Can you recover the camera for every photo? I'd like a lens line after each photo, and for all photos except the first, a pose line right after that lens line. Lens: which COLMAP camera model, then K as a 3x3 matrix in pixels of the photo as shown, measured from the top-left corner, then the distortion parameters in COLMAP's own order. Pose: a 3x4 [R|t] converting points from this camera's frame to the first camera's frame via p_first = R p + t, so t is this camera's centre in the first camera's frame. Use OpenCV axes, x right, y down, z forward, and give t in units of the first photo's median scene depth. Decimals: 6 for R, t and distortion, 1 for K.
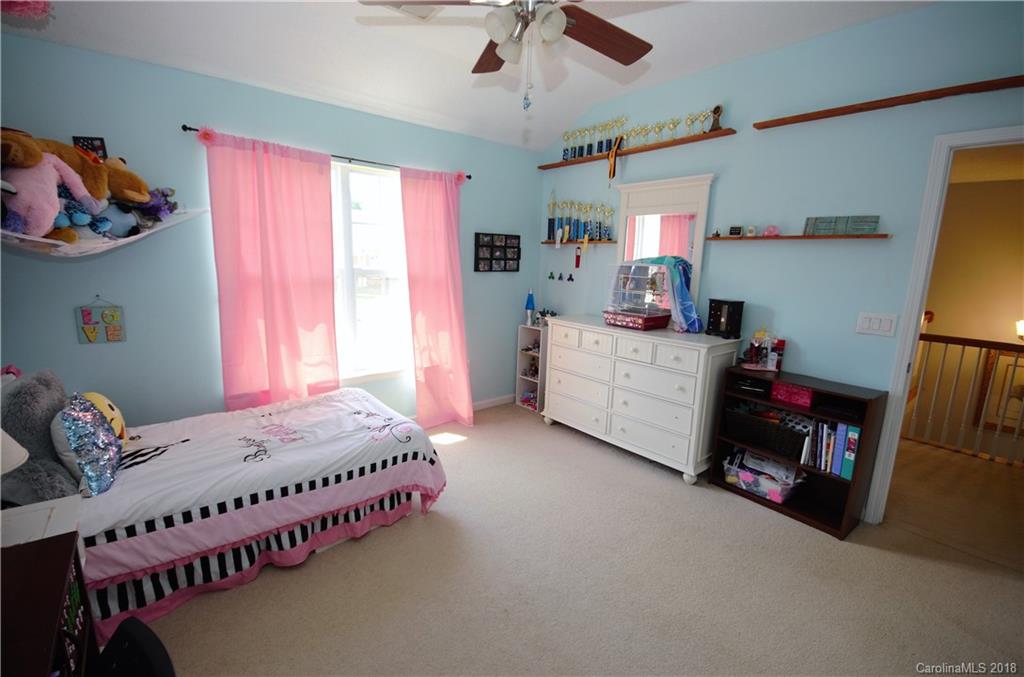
lens RADIAL K [[456.4, 0, 508.0], [0, 456.4, 337.1], [0, 0, 1]] dist [0.021769, 0.000413]
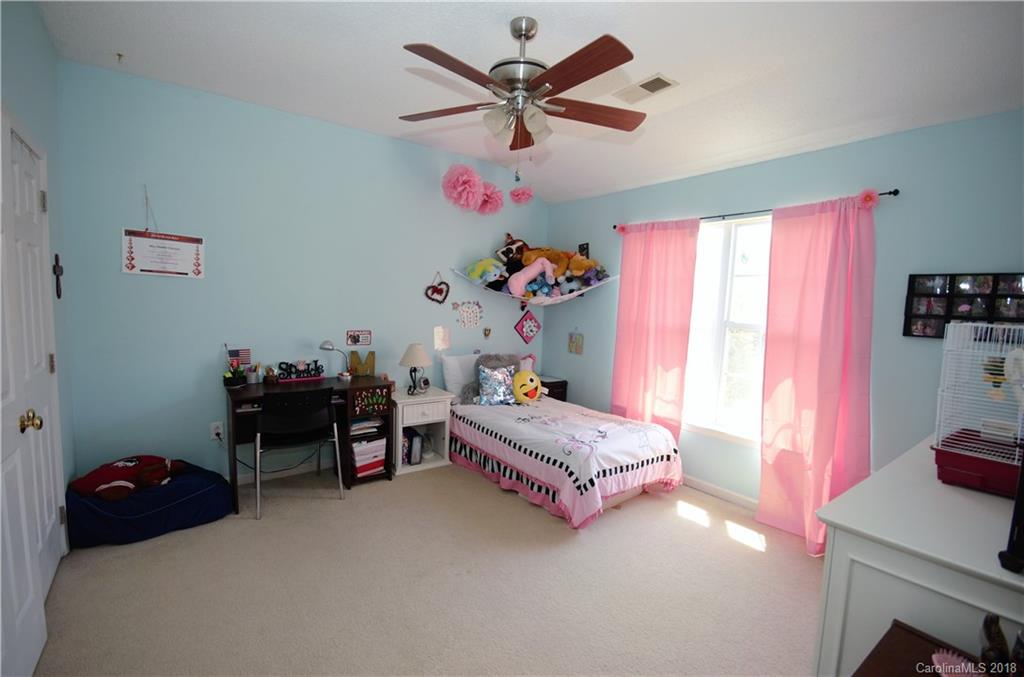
lens RADIAL K [[456.4, 0, 508.1], [0, 456.4, 341.3], [0, 0, 1]] dist [0.021769, 0.000413]
pose [[-0.029078, 0.065225, -0.997447, 0.776694], [-0.209629, 0.975280, 0.069886, -0.090406], [0.977349, 0.211126, -0.014686, 0.649567]]
